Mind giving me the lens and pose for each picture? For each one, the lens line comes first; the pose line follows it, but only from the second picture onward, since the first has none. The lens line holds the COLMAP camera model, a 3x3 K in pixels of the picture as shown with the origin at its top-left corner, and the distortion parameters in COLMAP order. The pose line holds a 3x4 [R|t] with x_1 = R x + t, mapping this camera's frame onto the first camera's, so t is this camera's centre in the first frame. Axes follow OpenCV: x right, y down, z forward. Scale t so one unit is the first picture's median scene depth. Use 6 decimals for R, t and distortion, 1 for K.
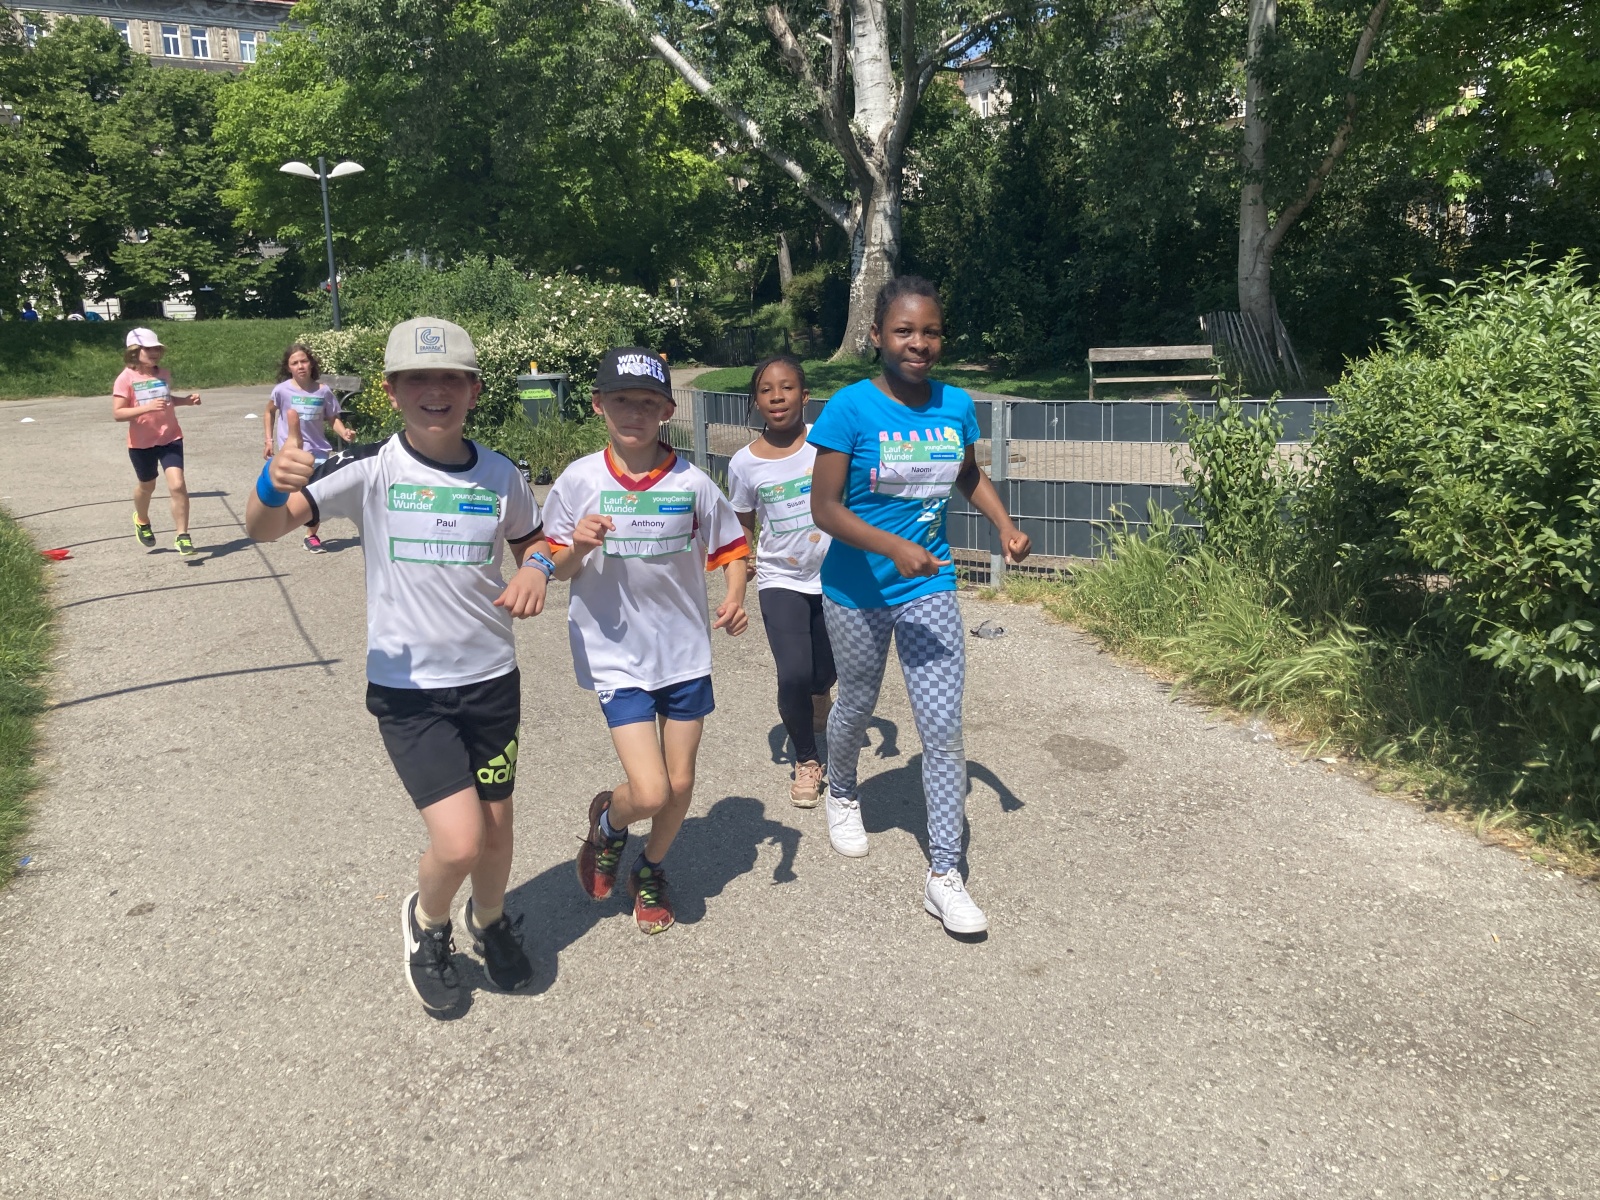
lens RADIAL K [[1347.7, 0, 791.5], [0, 1347.7, 511.7], [0, 0, 1]] dist [0.043194, -0.028819]
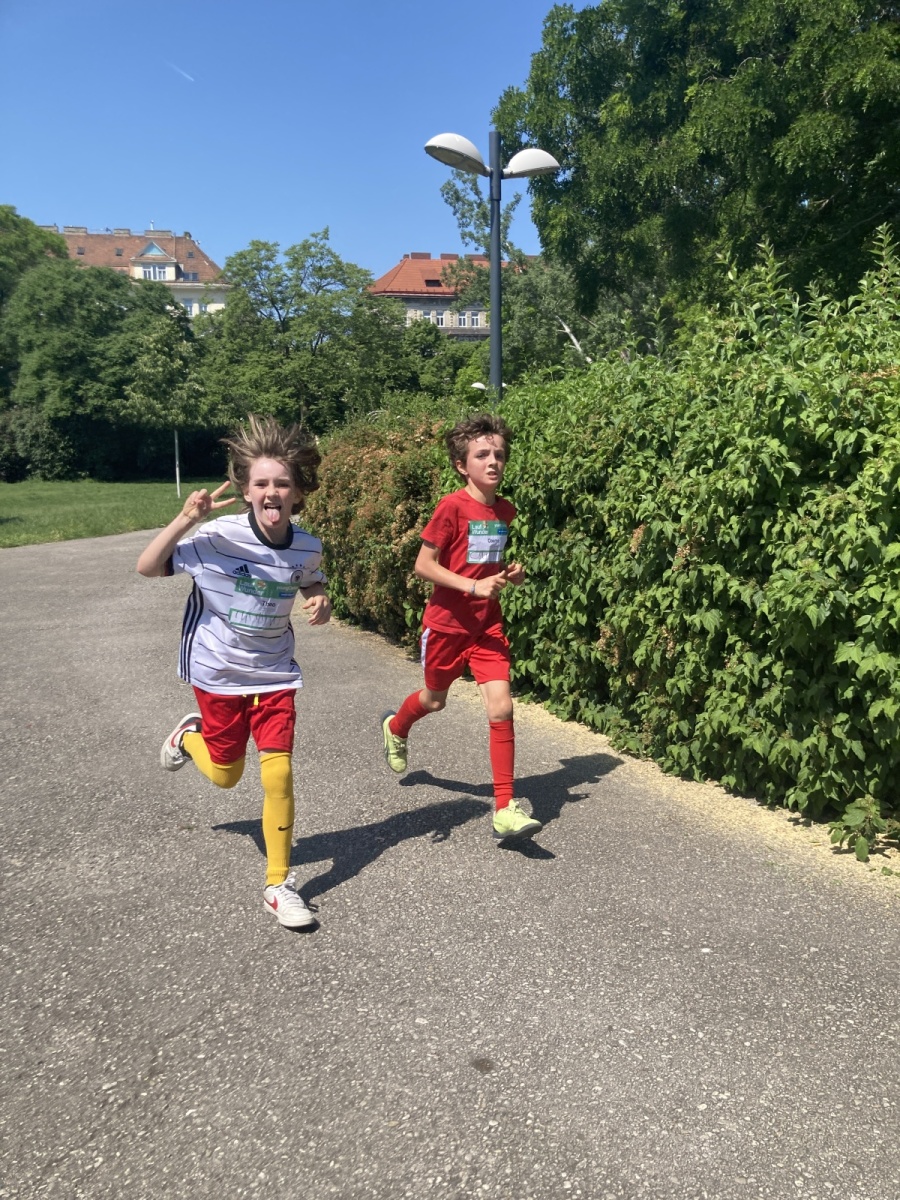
lens RADIAL K [[1010.8, 0, 448.0], [0, 1010.8, 598.8], [0, 0, 1]] dist [0.043194, -0.028819]
pose [[0.904935, 0.090405, -0.415835, 0.630944], [-0.098400, 0.995144, 0.002212, 0.213754], [0.414016, 0.038917, 0.909437, -1.199655]]
